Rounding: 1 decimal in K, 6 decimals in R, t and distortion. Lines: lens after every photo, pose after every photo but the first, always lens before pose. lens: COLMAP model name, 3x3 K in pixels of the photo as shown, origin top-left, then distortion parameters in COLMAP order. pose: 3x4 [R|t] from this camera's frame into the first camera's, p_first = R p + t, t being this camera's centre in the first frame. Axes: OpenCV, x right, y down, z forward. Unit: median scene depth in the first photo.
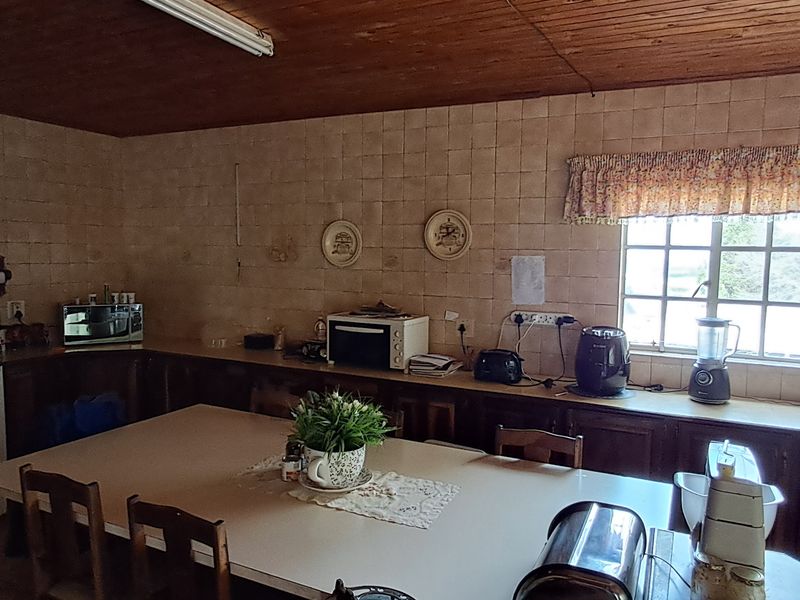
lens RADIAL K [[599.0, 0, 402.0], [0, 599.0, 295.1], [0, 0, 1]] dist [0.005918, 0.009828]
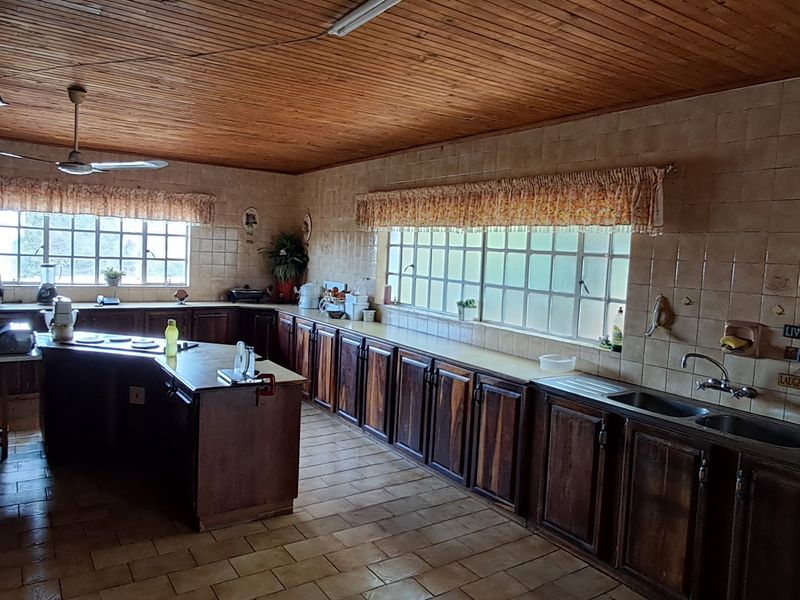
lens RADIAL K [[599.0, 0, 397.5], [0, 599.0, 297.2], [0, 0, 1]] dist [0.005918, 0.009828]
pose [[0.513719, -0.056066, 0.856125, -0.615576], [0.024041, 0.998411, 0.050959, 0.076386], [-0.857622, -0.005597, 0.514251, -1.053121]]
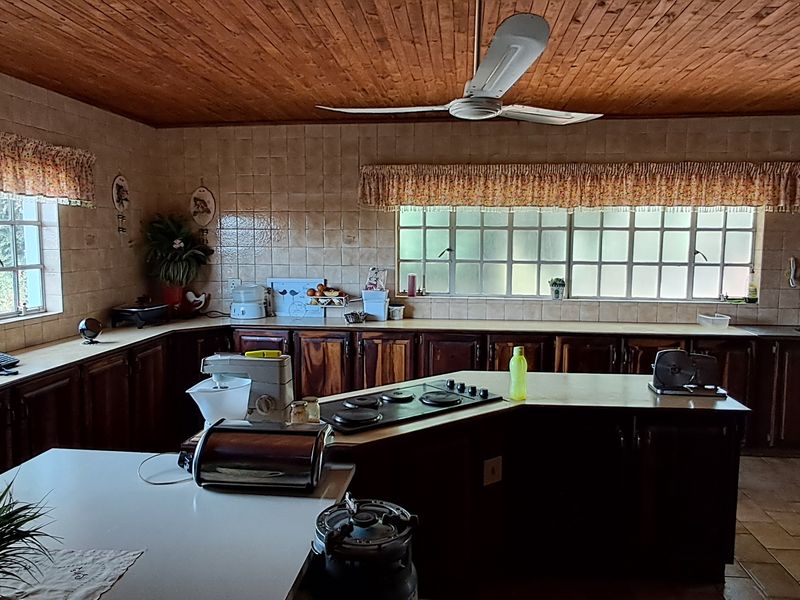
lens RADIAL K [[599.0, 0, 401.3], [0, 599.0, 295.3], [0, 0, 1]] dist [0.005918, 0.009828]
pose [[-0.351592, -0.114227, 0.929158, -0.450682], [0.063308, 0.987355, 0.145337, -0.111608], [-0.934010, 0.109922, -0.339915, 1.369836]]
